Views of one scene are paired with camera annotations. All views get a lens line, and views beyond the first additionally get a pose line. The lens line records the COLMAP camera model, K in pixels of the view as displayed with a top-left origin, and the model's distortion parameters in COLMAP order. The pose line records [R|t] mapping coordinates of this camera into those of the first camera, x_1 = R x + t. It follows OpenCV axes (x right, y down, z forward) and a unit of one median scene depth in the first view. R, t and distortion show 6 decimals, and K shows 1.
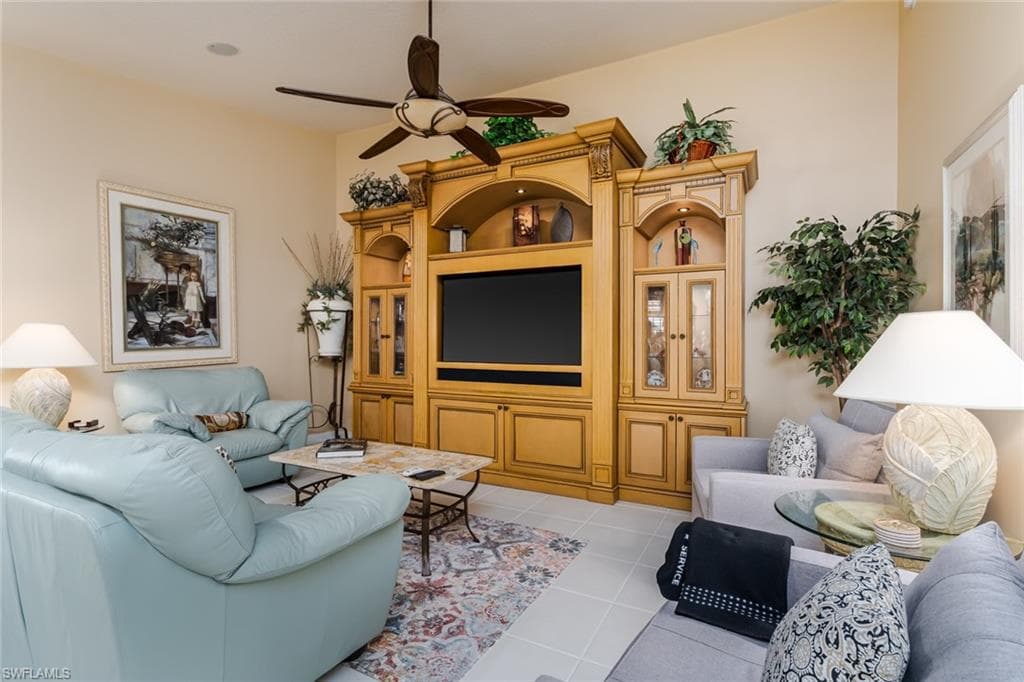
lens RADIAL K [[481.9, 0, 512.0], [0, 481.9, 341.0], [0, 0, 1]] dist [-0.001629, -0.000408]
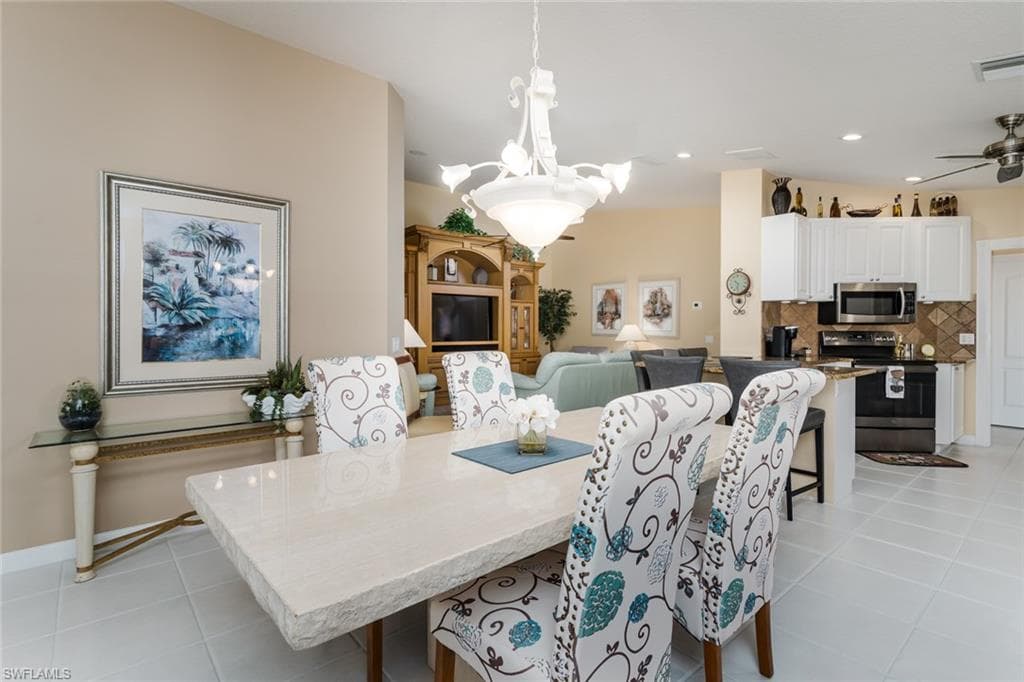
lens RADIAL K [[515.2, 0, 512.0], [0, 515.2, 341.0], [0, 0, 1]] dist [-0.001005, -0.000084]
pose [[0.361398, -0.015756, 0.932278, -1.812301], [0.009352, 0.999868, 0.013273, 0.017948], [-0.932365, 0.003922, 0.361498, 0.051176]]
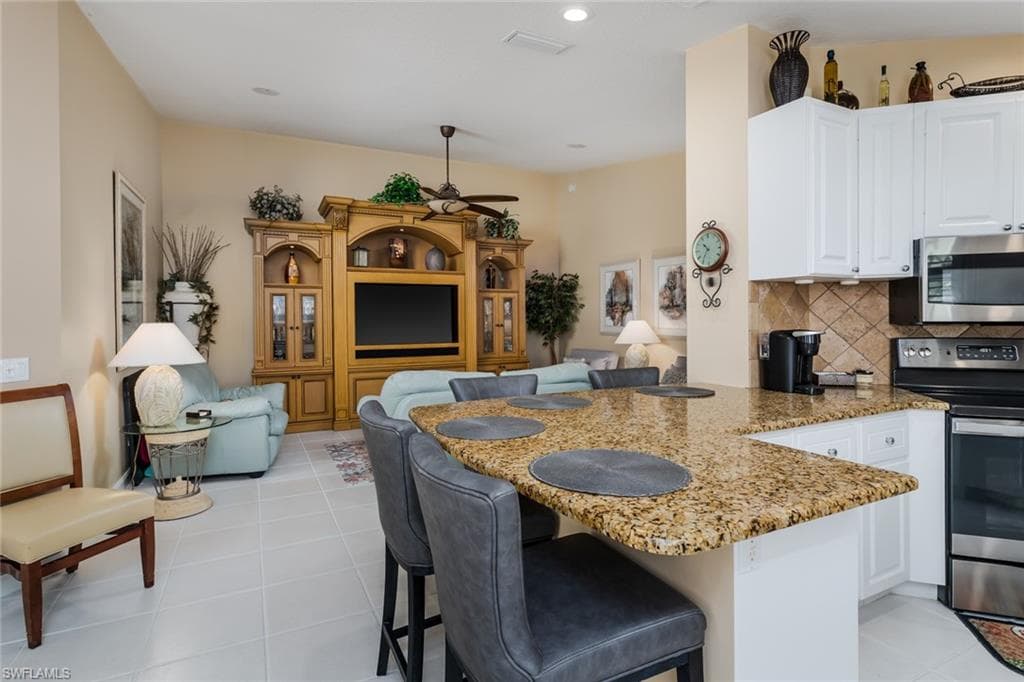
lens RADIAL K [[513.5, 0, 509.2], [0, 513.5, 326.5], [0, 0, 1]] dist [-0.000349, -0.000678]
pose [[0.587423, -0.010499, 0.809212, -1.080496], [0.015647, 0.999876, 0.001615, -0.006913], [-0.809128, 0.011713, 0.587515, -0.208794]]
